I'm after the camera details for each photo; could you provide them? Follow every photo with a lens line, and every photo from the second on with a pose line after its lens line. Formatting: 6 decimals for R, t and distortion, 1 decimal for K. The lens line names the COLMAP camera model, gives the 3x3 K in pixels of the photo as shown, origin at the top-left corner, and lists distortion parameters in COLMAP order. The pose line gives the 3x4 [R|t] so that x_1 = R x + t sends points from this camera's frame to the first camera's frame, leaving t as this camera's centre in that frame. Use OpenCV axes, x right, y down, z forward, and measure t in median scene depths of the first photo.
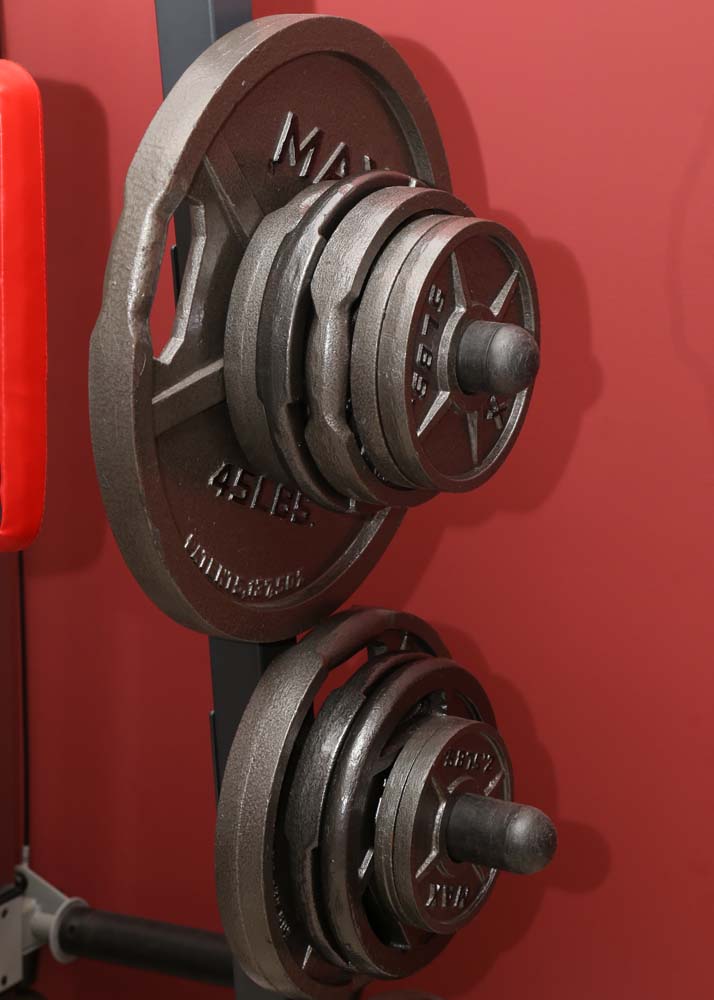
lens RADIAL K [[2914.4, 0, 356.2], [0, 2914.4, 515.4], [0, 0, 1]] dist [0.571999, 0.090859]
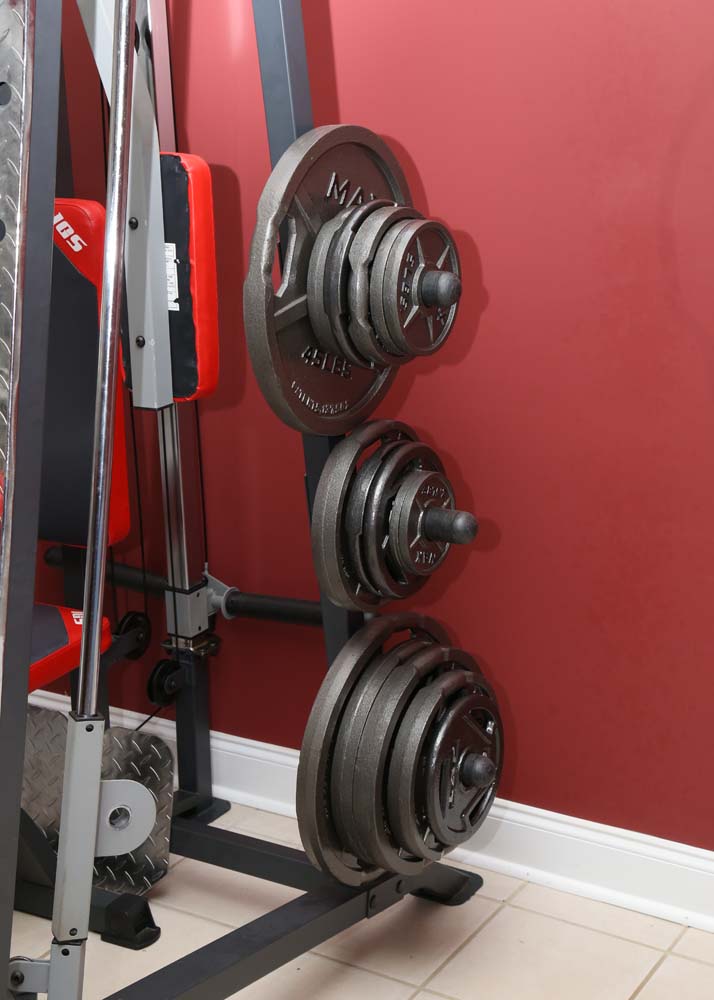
lens RADIAL K [[1655.9, 0, 356.7], [0, 1655.9, 470.6], [0, 0, 1]] dist [0.201106, 0.131173]
pose [[0.999152, -0.040992, 0.003938, -0.019620], [0.040885, 0.998873, 0.024122, 0.041236], [-0.004923, -0.023941, 0.999701, -0.154662]]
